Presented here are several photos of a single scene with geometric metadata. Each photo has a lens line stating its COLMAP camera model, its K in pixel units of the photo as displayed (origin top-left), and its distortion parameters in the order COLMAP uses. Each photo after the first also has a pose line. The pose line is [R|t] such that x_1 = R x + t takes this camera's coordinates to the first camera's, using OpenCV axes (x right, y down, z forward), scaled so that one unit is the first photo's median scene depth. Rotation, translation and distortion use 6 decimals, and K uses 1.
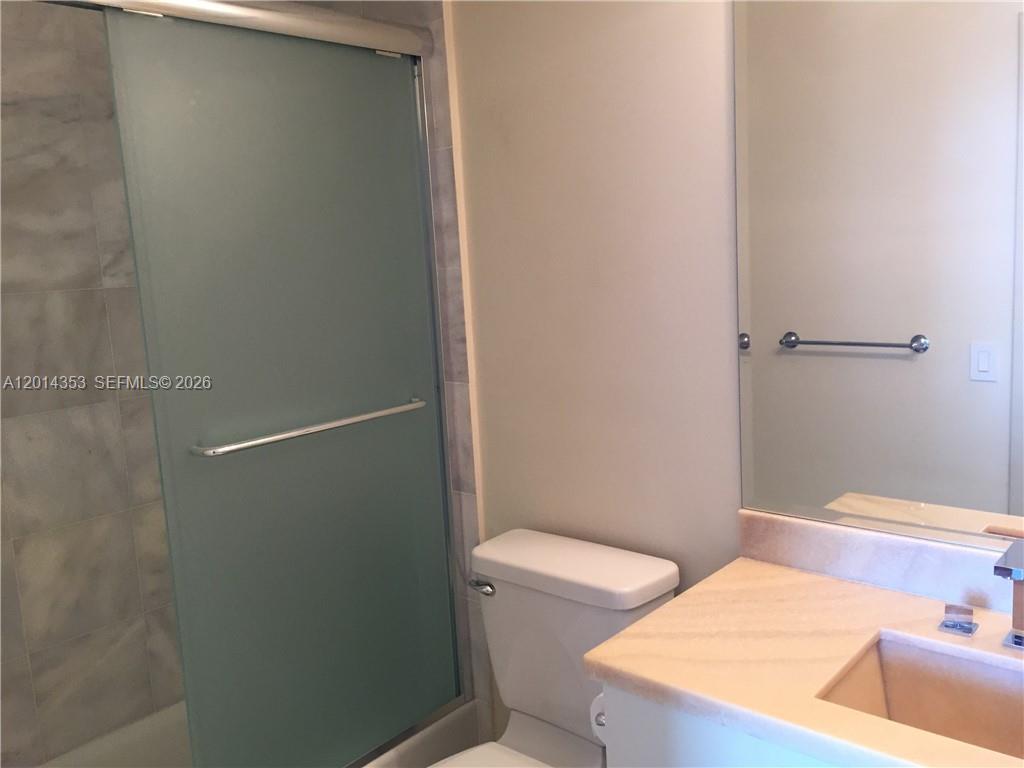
lens RADIAL K [[880.0, 0, 509.0], [0, 880.0, 381.1], [0, 0, 1]] dist [0.059189, -0.068508]
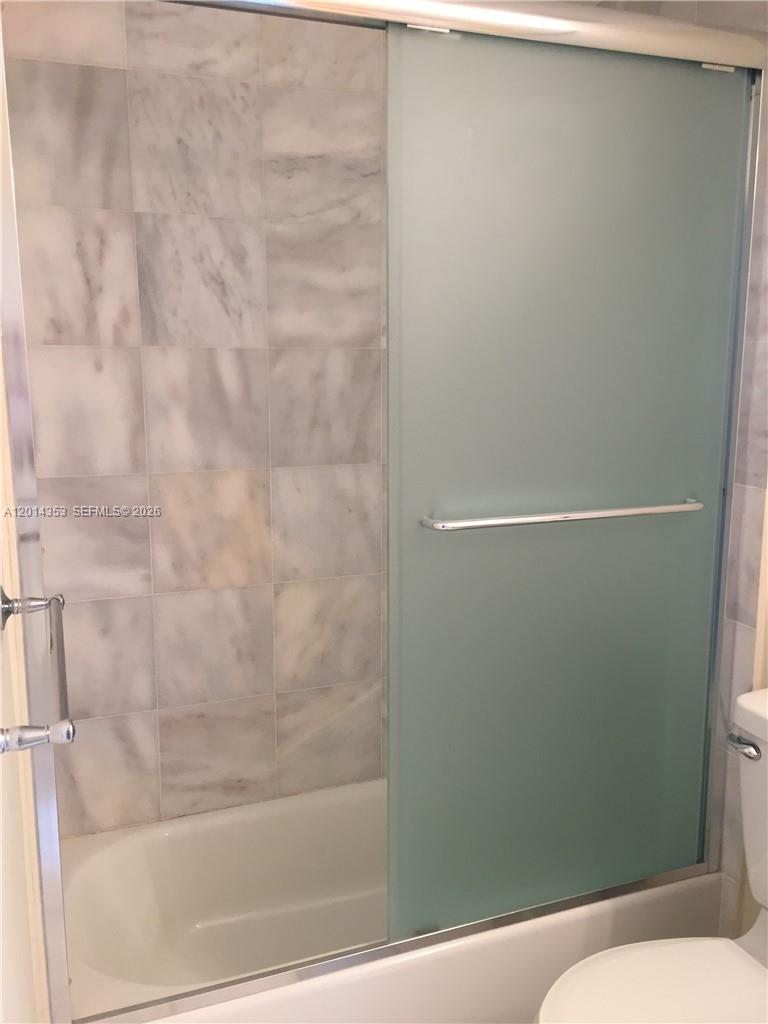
lens RADIAL K [[880.0, 0, 383.1], [0, 880.0, 511.3], [0, 0, 1]] dist [0.059189, -0.068508]
pose [[0.881567, 0.135066, -0.452324, 0.014306], [-0.117614, 0.990821, 0.066637, 0.009585], [0.457172, -0.005545, 0.889361, 0.132378]]
